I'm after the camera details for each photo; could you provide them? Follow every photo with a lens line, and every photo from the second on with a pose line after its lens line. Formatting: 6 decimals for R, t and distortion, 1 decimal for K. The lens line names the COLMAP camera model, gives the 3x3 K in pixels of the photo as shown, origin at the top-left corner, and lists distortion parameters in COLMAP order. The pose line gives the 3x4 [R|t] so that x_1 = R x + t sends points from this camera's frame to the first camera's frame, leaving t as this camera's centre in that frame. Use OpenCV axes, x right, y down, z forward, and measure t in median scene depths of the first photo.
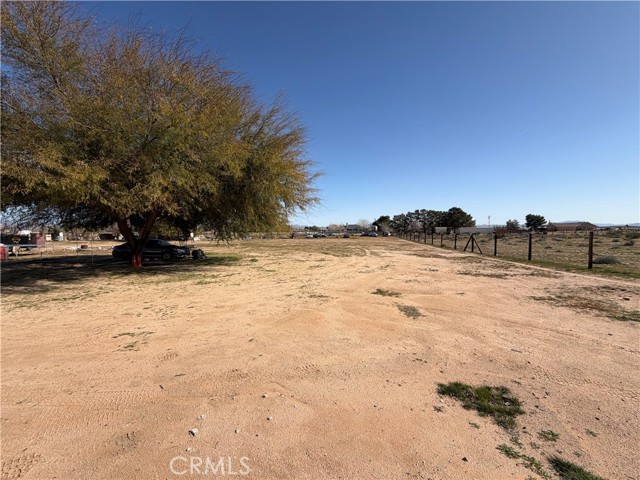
lens RADIAL K [[254.7, 0, 318.9], [0, 254.7, 241.2], [0, 0, 1]] dist [-0.000259, 0.000374]
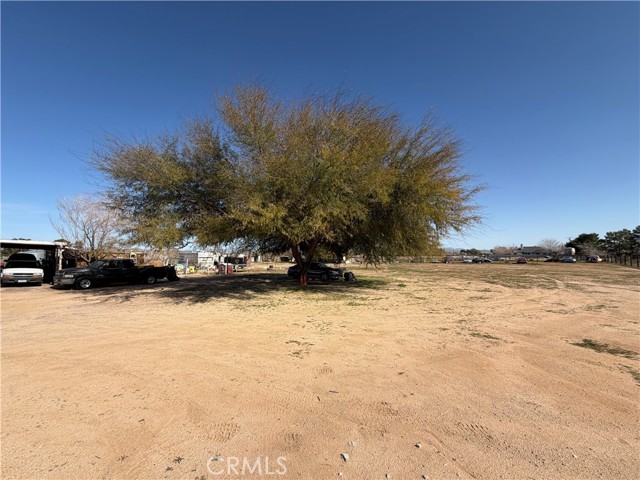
lens RADIAL K [[254.7, 0, 318.9], [0, 254.7, 242.3], [0, 0, 1]] dist [-0.000259, 0.000374]
pose [[0.846561, -0.026500, -0.531631, -0.004692], [-0.020758, 0.996357, -0.082720, -0.002382], [0.531886, 0.081063, 0.842927, 0.005972]]
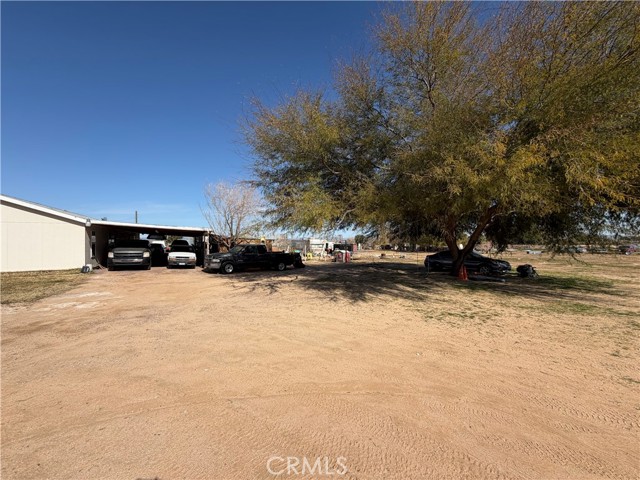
lens RADIAL K [[254.7, 0, 317.9], [0, 254.7, 240.1], [0, 0, 1]] dist [-0.000259, 0.000374]
pose [[0.605682, -0.006792, -0.795678, -0.502156], [-0.034166, 0.998819, -0.034533, 0.012769], [0.794973, 0.048101, 0.604735, 0.061142]]
